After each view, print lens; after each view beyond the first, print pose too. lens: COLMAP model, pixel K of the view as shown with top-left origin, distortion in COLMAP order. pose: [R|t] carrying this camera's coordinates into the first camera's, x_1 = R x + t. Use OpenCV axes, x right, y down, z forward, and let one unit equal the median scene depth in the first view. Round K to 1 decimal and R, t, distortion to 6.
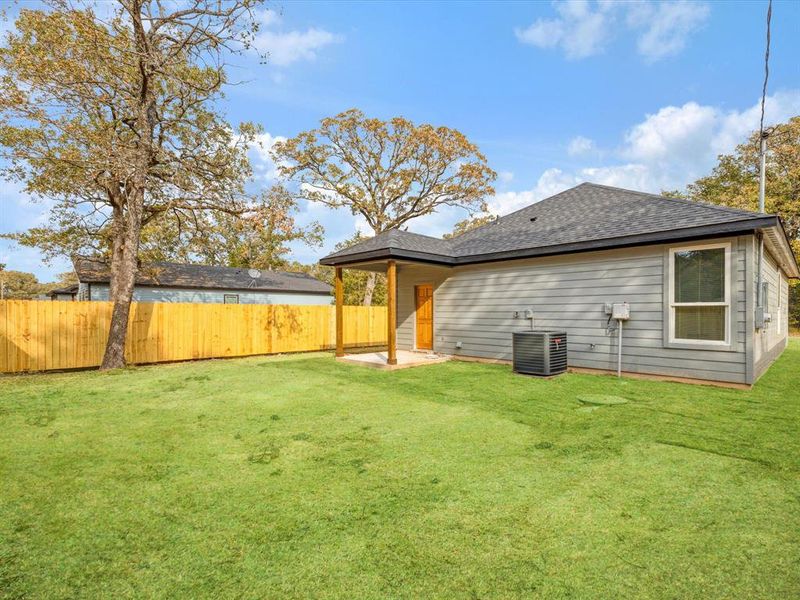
lens RADIAL K [[392.9, 0, 398.0], [0, 392.9, 325.0], [0, 0, 1]] dist [0.001871, 0.000258]
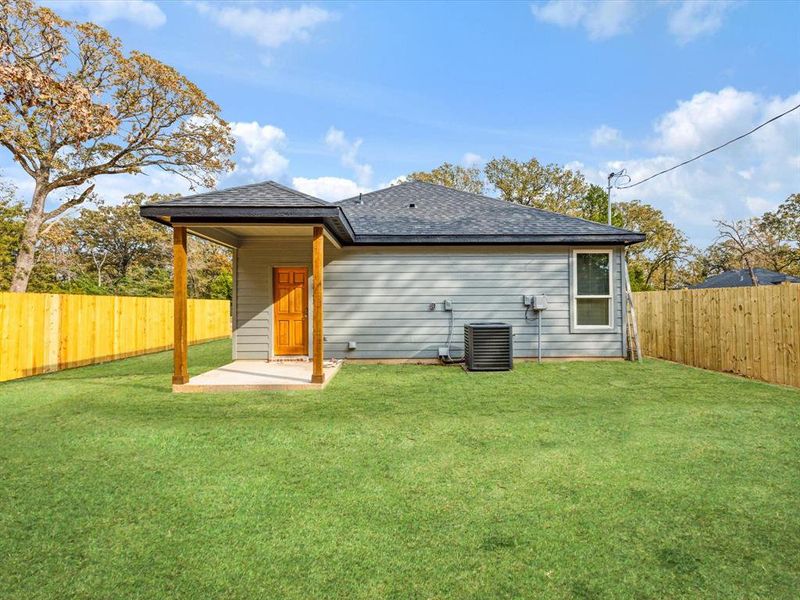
lens RADIAL K [[391.7, 0, 398.4], [0, 391.7, 303.6], [0, 0, 1]] dist [0.003792, 0.000507]
pose [[0.676428, 0.000168, 0.736509, -0.323916], [0.029295, 0.999202, -0.027133, -0.008661], [-0.735926, 0.039929, 0.675884, 0.353091]]
